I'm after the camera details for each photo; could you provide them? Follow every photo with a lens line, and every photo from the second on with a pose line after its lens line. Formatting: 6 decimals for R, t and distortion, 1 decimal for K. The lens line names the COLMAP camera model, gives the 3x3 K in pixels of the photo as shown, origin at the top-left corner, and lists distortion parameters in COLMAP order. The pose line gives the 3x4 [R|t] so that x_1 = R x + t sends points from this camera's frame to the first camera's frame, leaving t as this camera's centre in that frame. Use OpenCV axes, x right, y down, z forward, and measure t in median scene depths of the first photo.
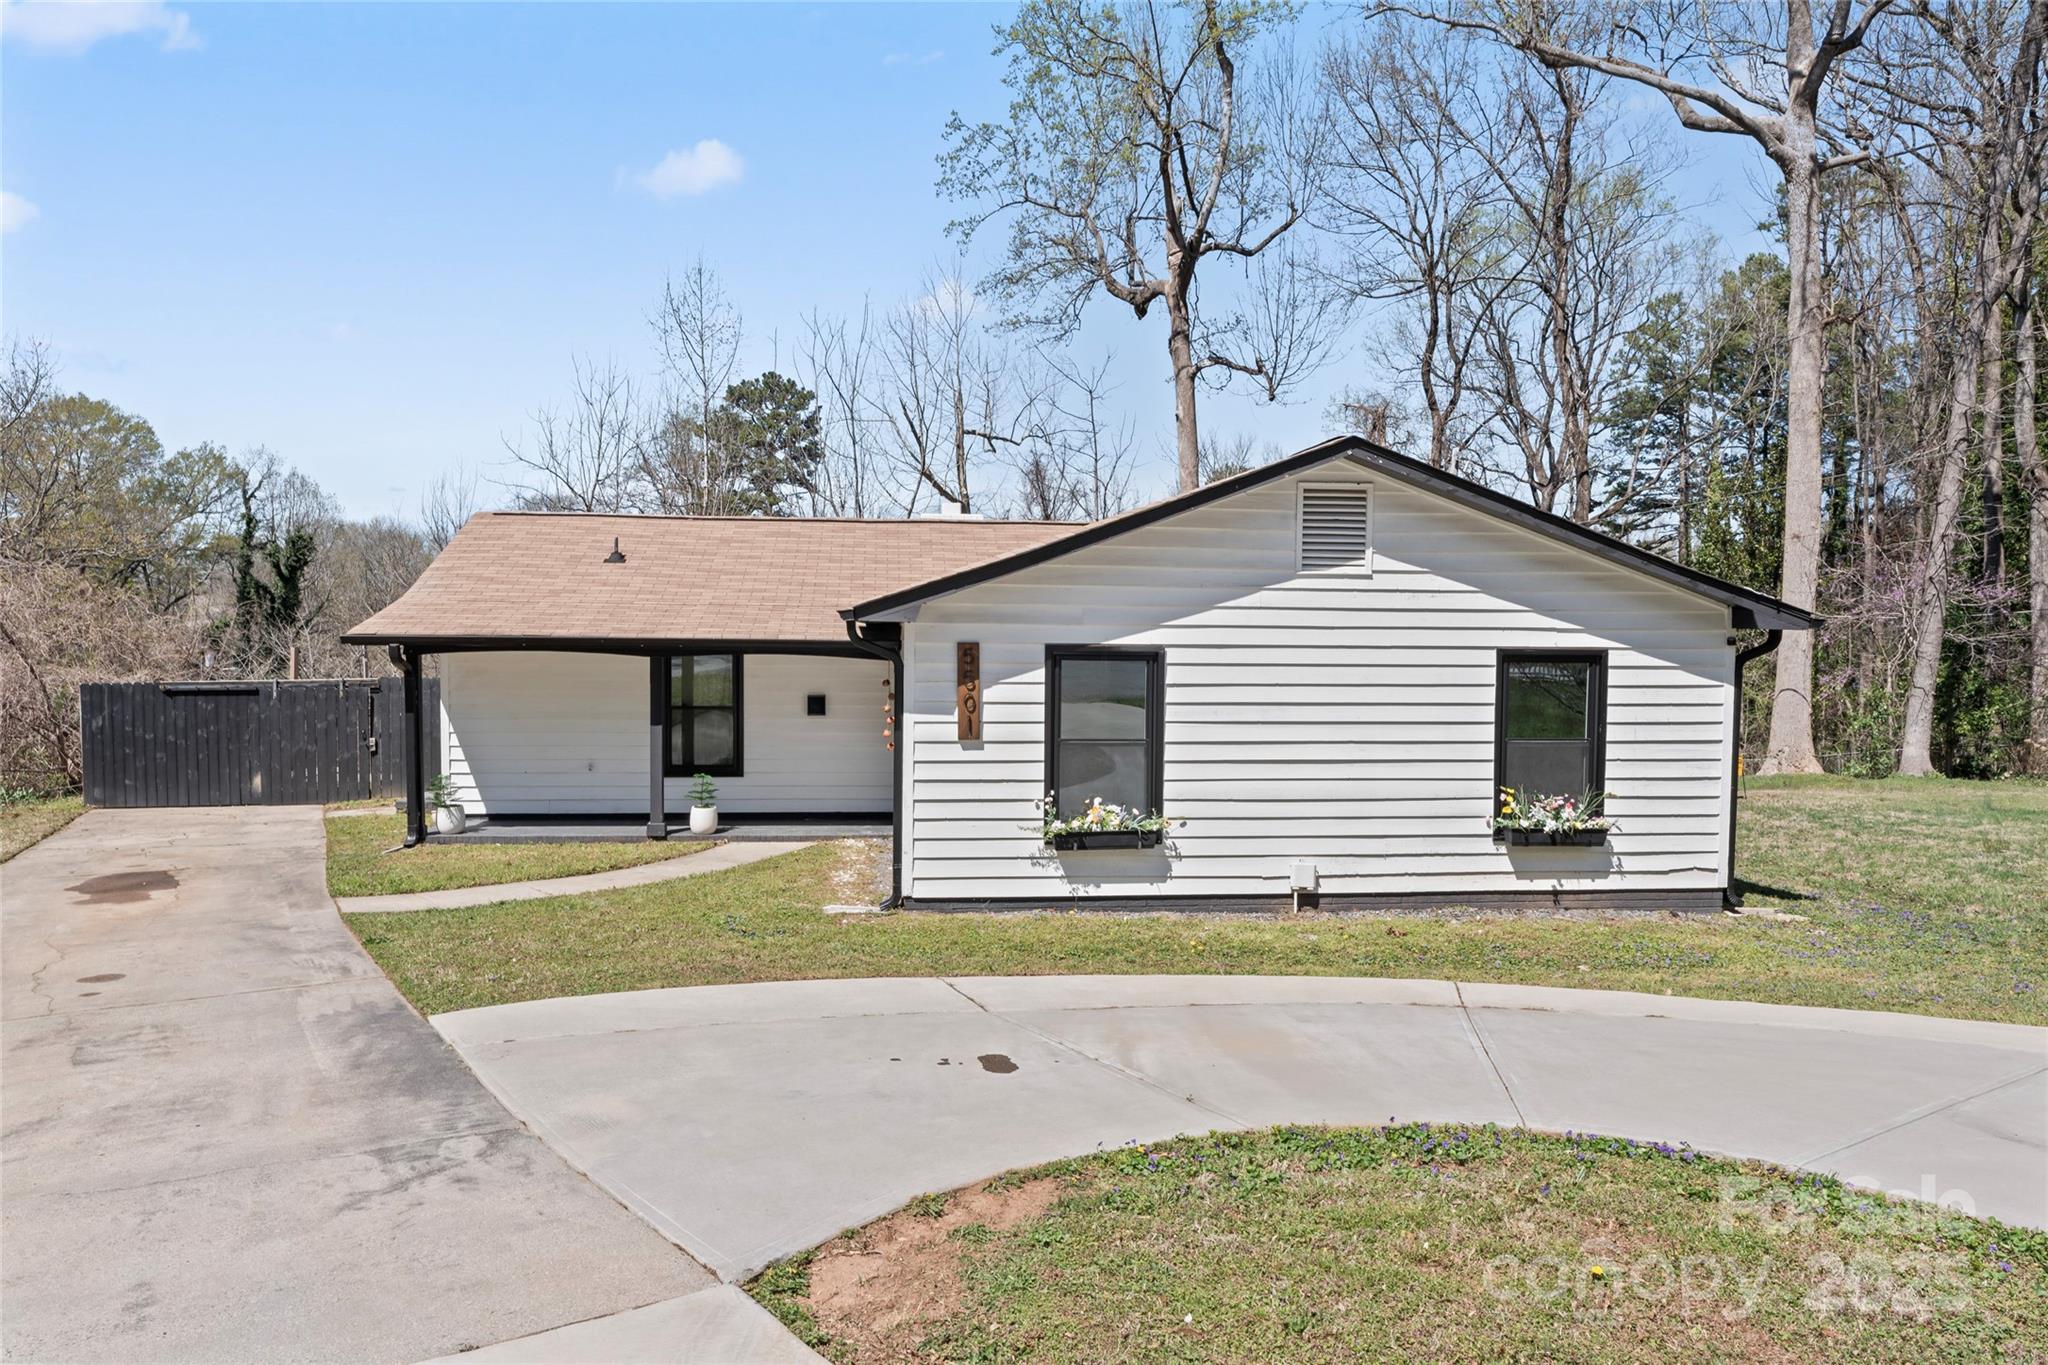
lens RADIAL K [[1458.7, 0, 1094.9], [0, 1458.7, 654.4], [0, 0, 1]] dist [0.012100, 0.003132]
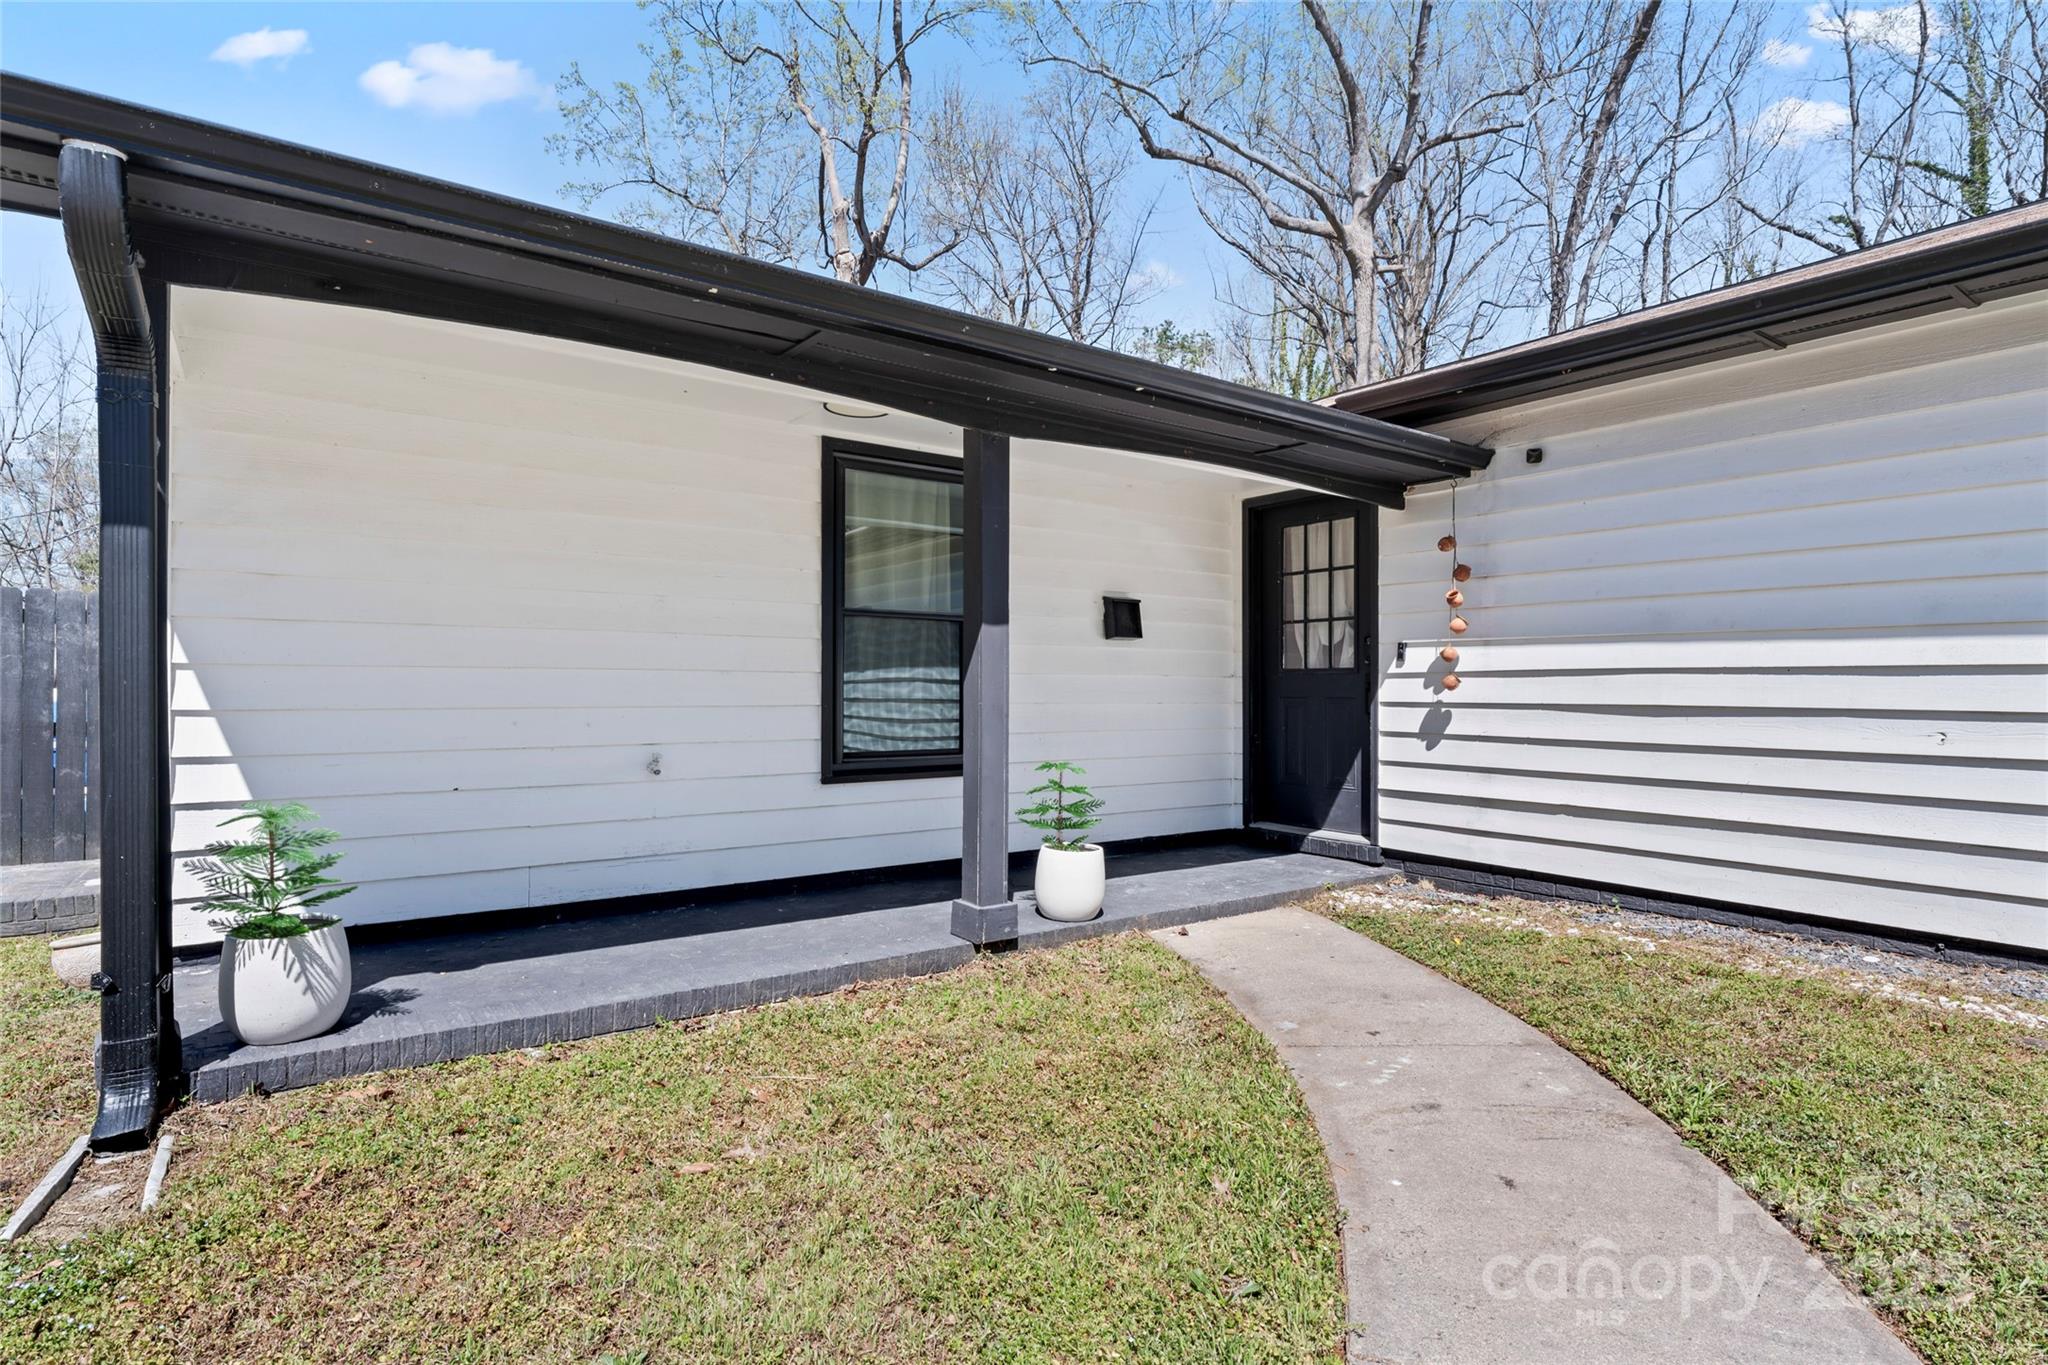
lens RADIAL K [[1016.6, 0, 1029.4], [0, 1016.6, 688.7], [0, 0, 1]] dist [0.004798, 0.000439]
pose [[0.869211, -0.009234, 0.494355, -0.206570], [0.015183, 0.999853, -0.008021, 0.032693], [-0.494208, 0.014477, 0.869223, 0.388724]]
